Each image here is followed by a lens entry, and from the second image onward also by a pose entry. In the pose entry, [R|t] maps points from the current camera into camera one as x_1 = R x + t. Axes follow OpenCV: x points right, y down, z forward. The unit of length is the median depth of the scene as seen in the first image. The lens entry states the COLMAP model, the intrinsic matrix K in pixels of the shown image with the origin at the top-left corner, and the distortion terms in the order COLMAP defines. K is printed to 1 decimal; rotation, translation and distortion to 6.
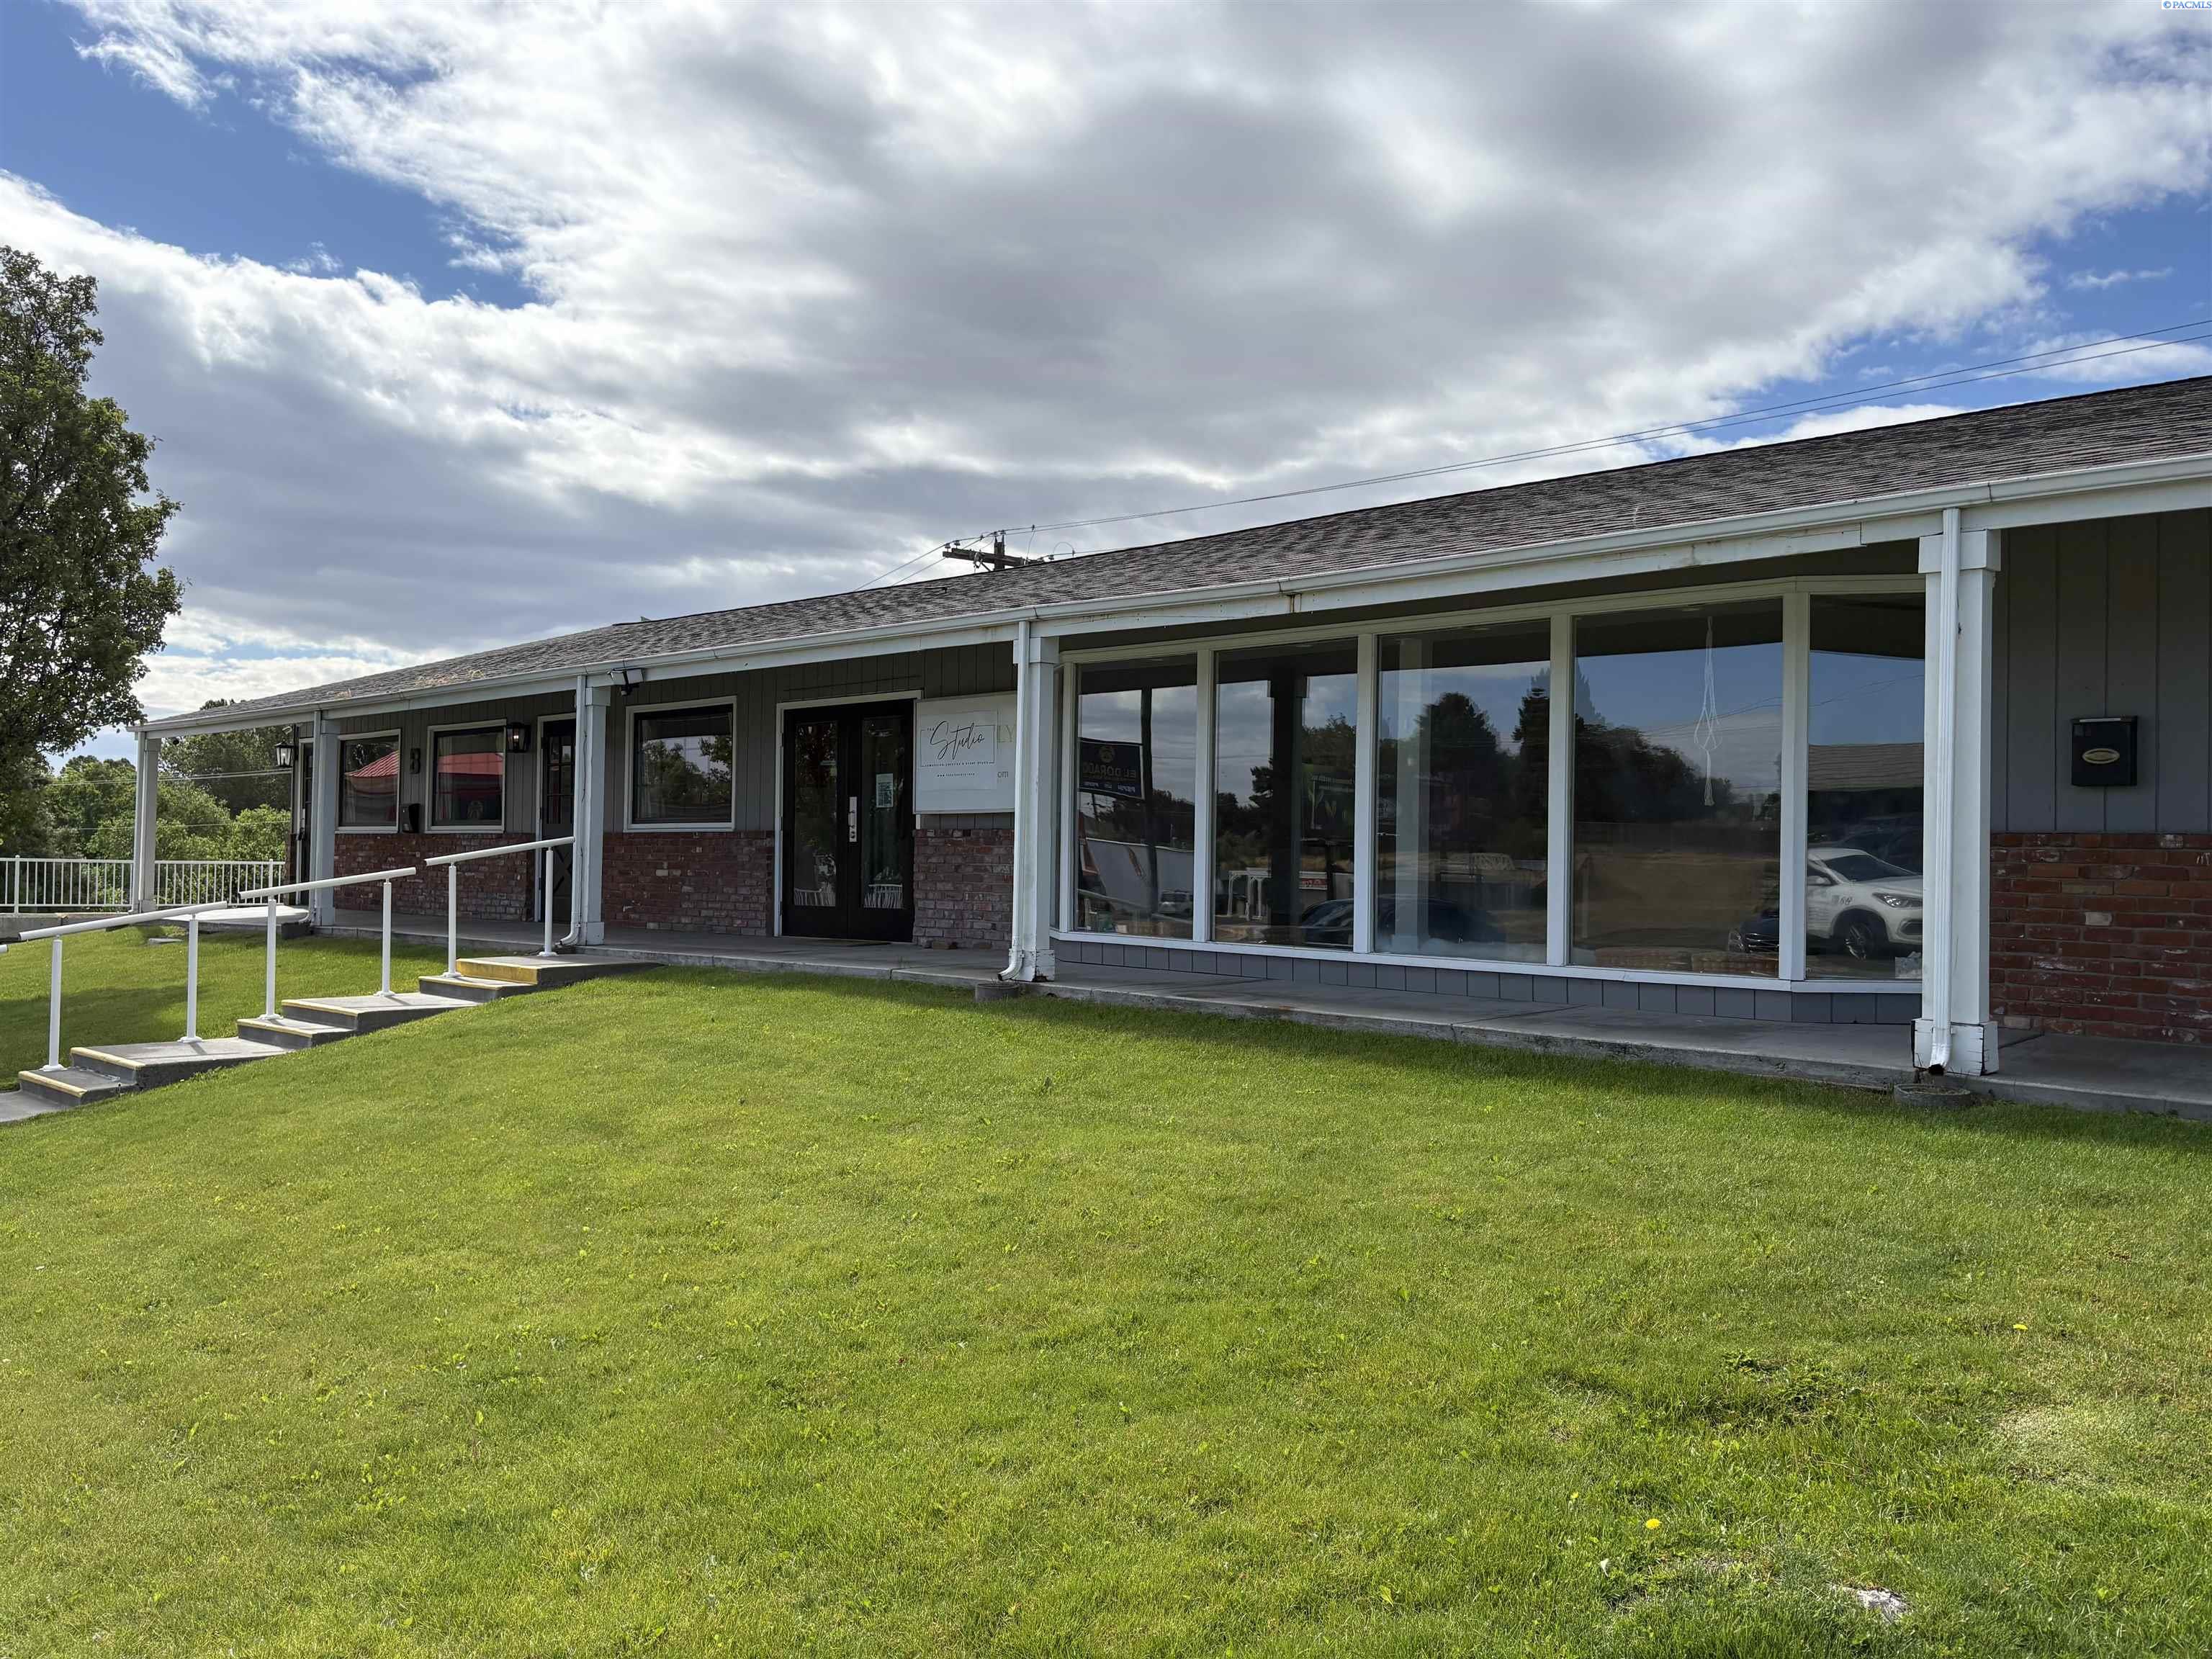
lens RADIAL K [[1717.1, 0, 1044.7], [0, 1717.1, 822.9], [0, 0, 1]] dist [0.044192, -0.072345]
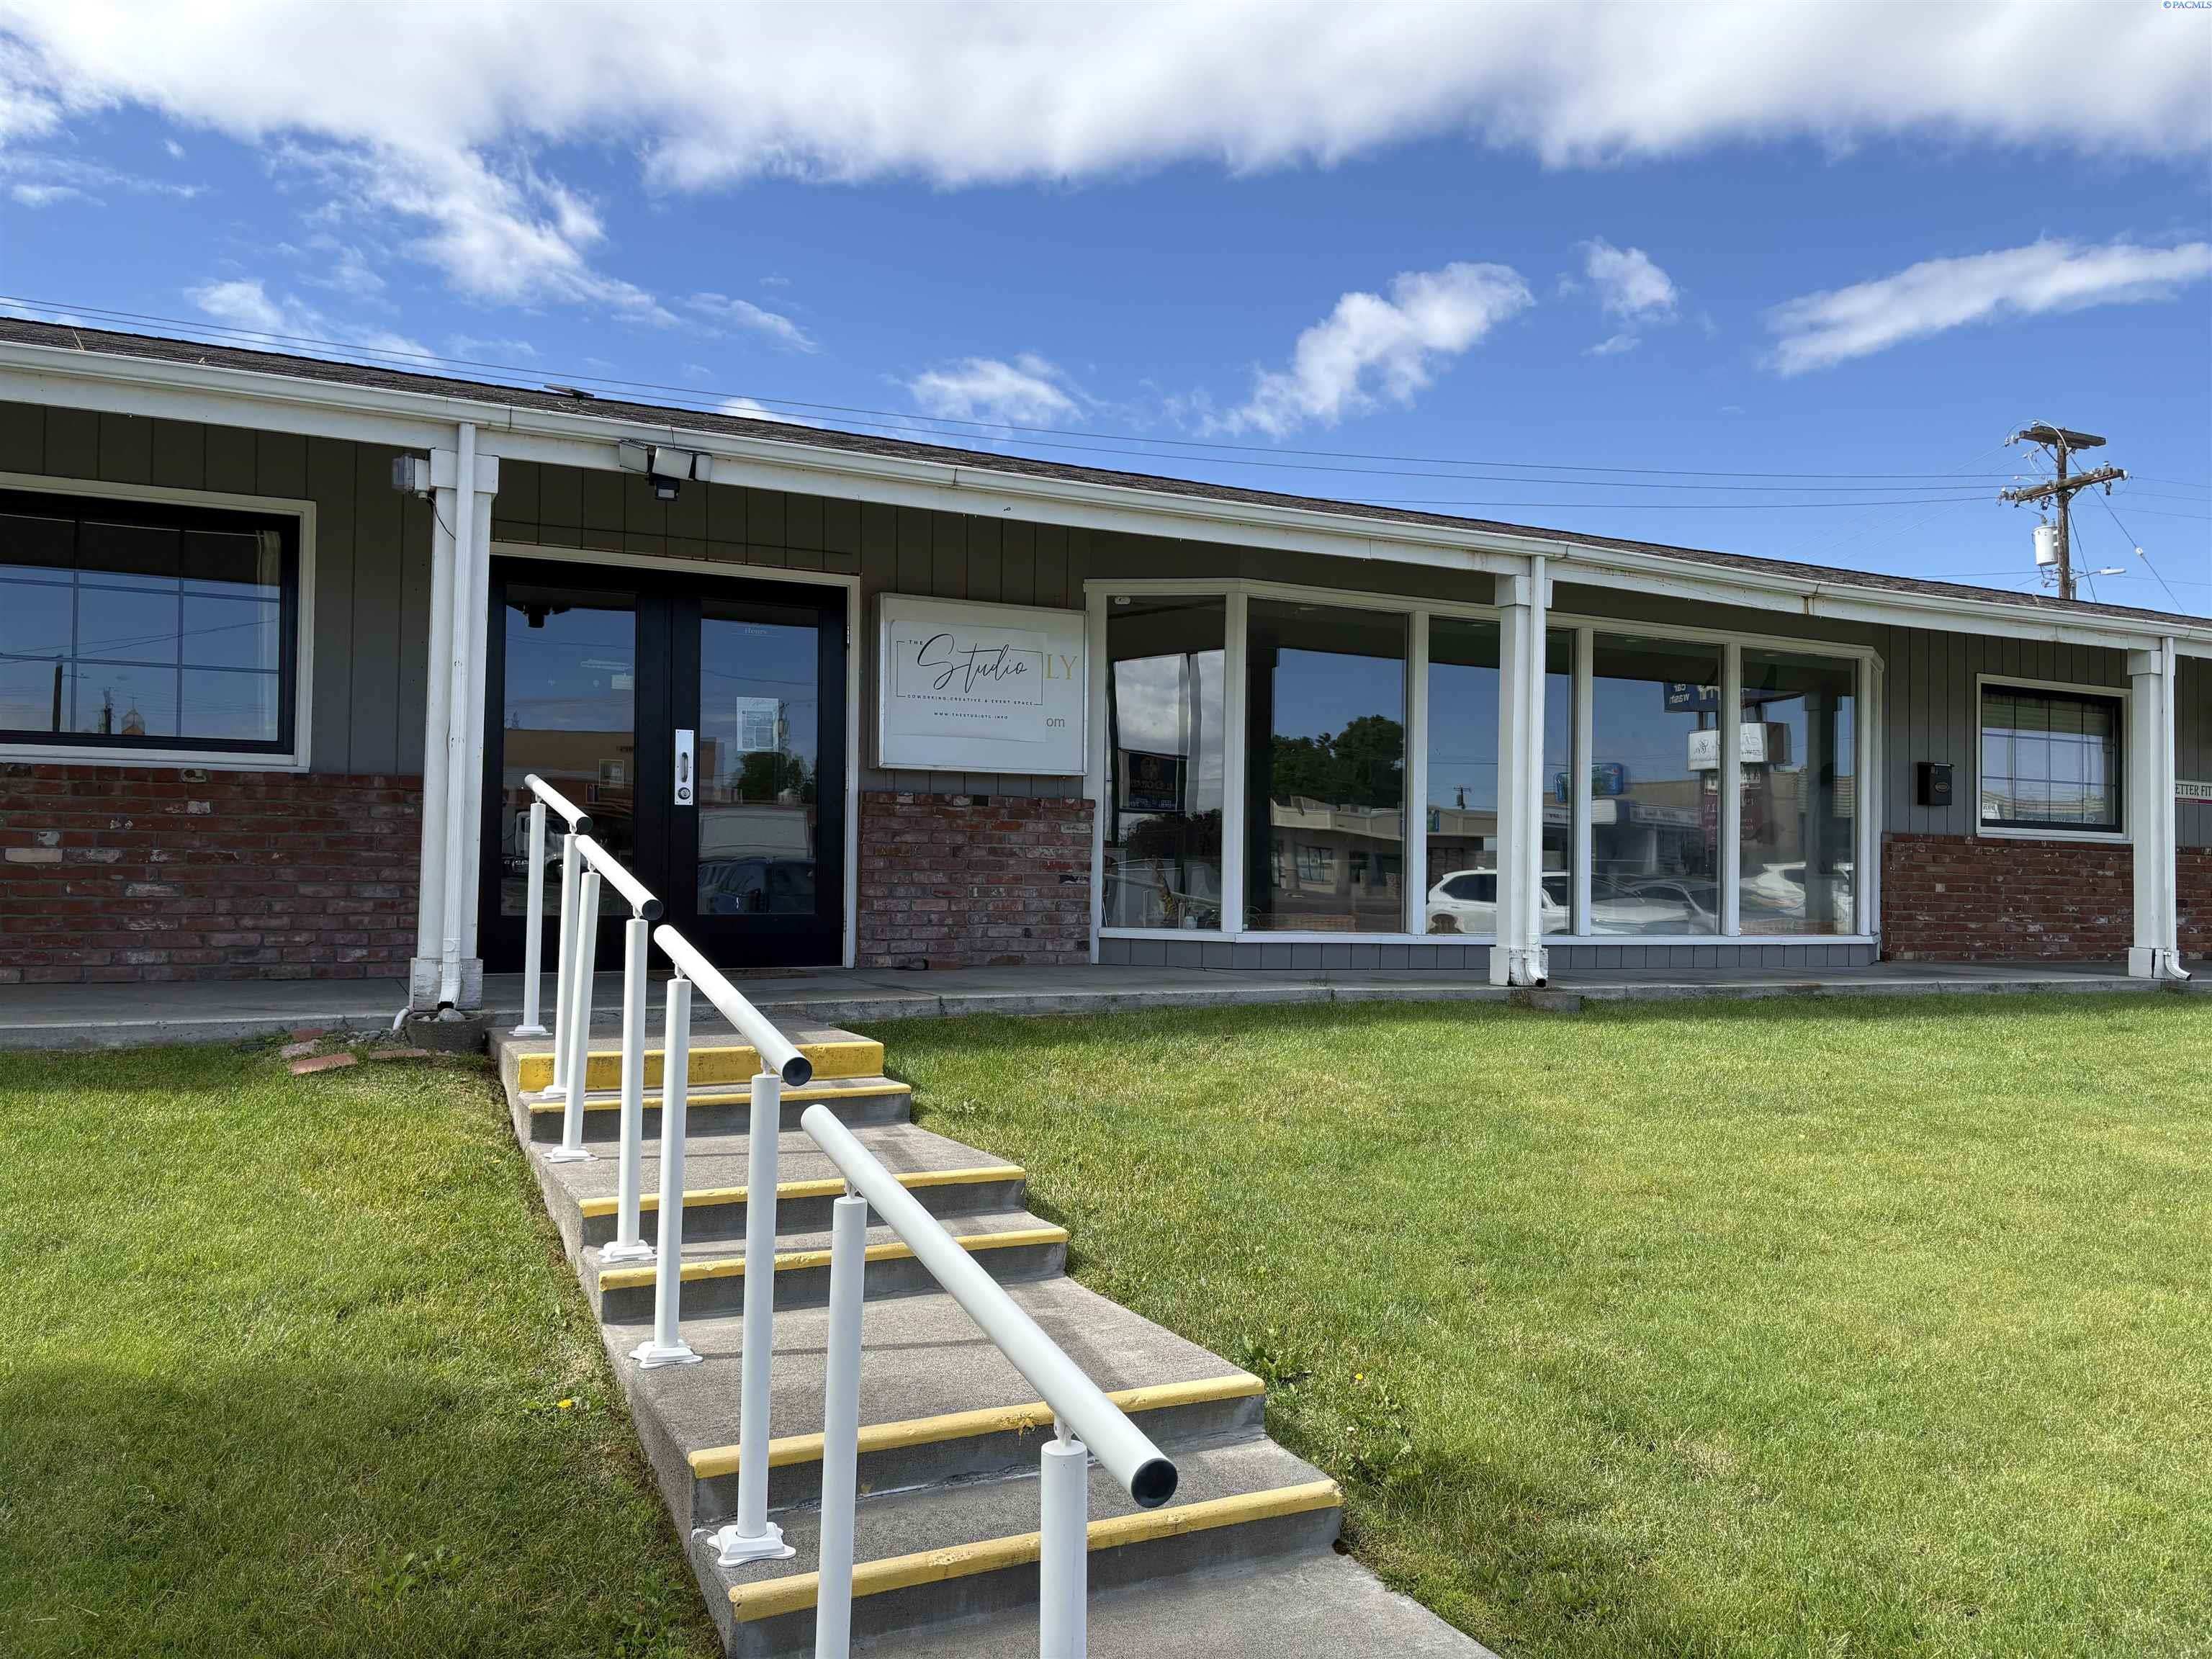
lens RADIAL K [[1658.5, 0, 1113.0], [0, 1658.5, 838.3], [0, 0, 1]] dist [0.062475, -0.062086]
pose [[0.321220, 0.016438, 0.946862, -0.668812], [-0.026148, 0.999622, -0.008483, 0.025541], [-0.946644, -0.022033, 0.321528, 0.732407]]
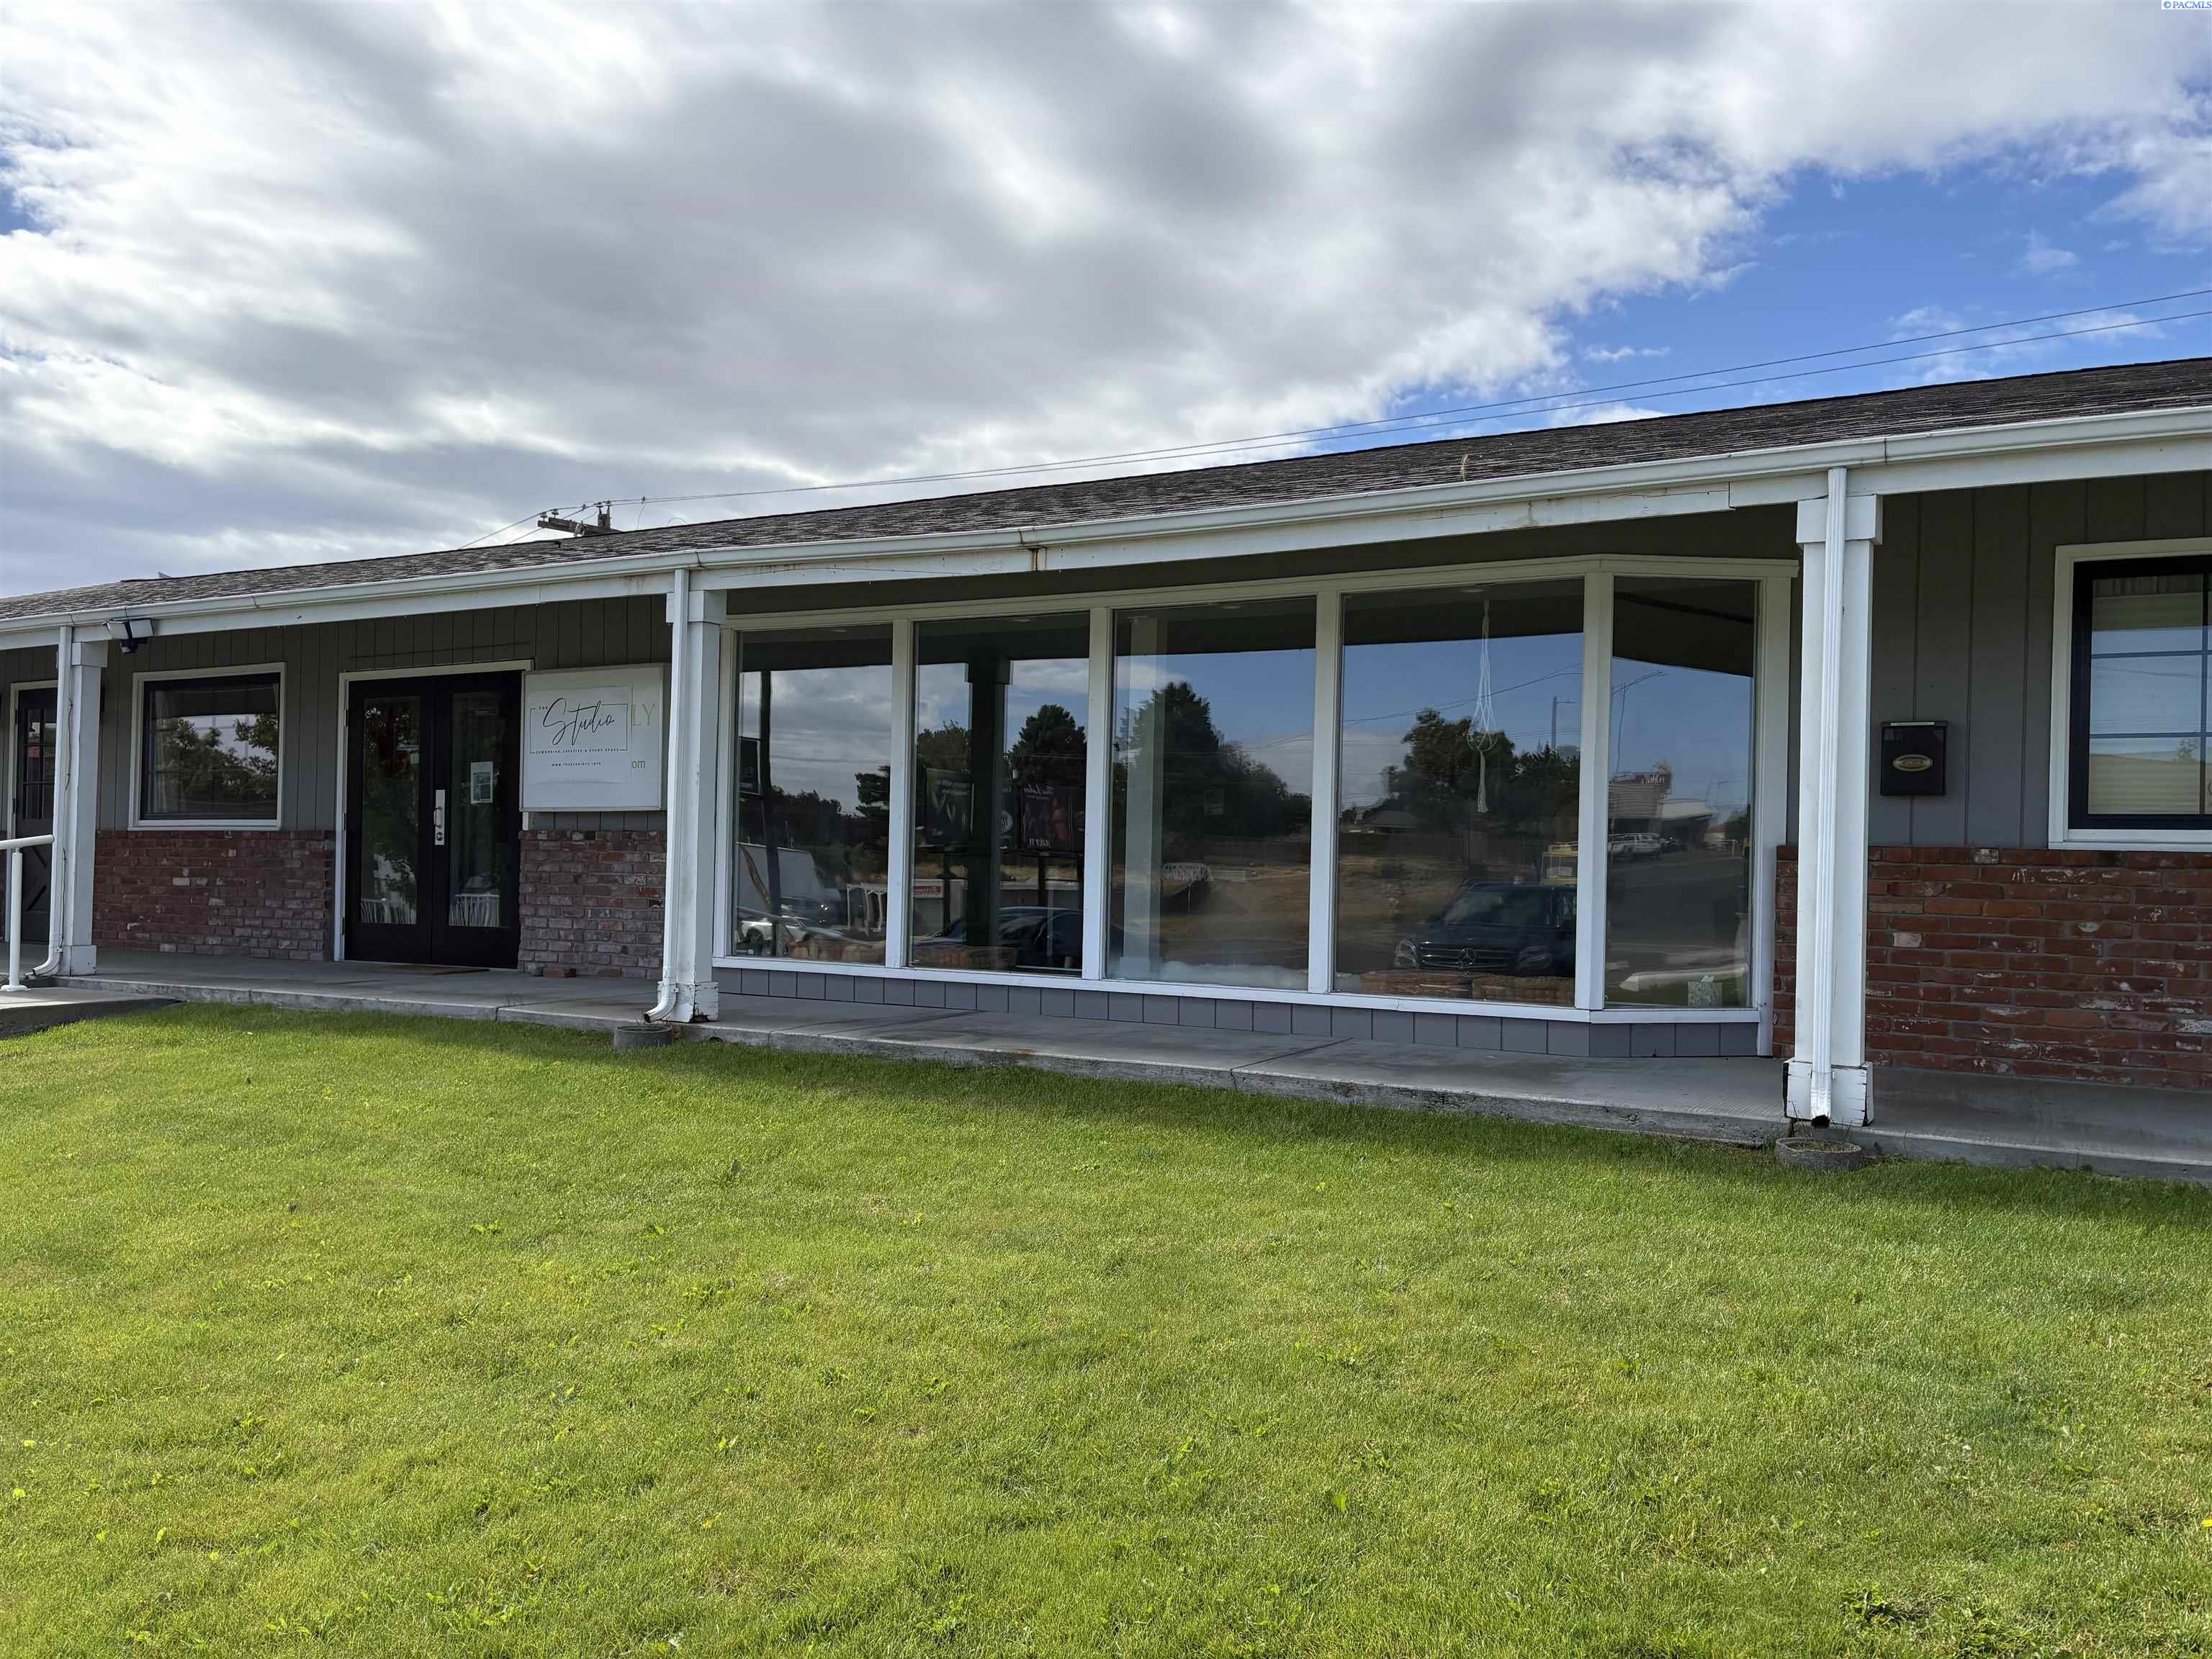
lens RADIAL K [[1661.8, 0, 1109.8], [0, 1661.8, 873.1], [0, 0, 1]] dist [0.047255, -0.050237]
pose [[0.960591, 0.002302, 0.277957, -0.028117], [-0.009669, 0.999637, 0.025137, 0.000932], [-0.277798, -0.026834, 0.960265, 0.155531]]
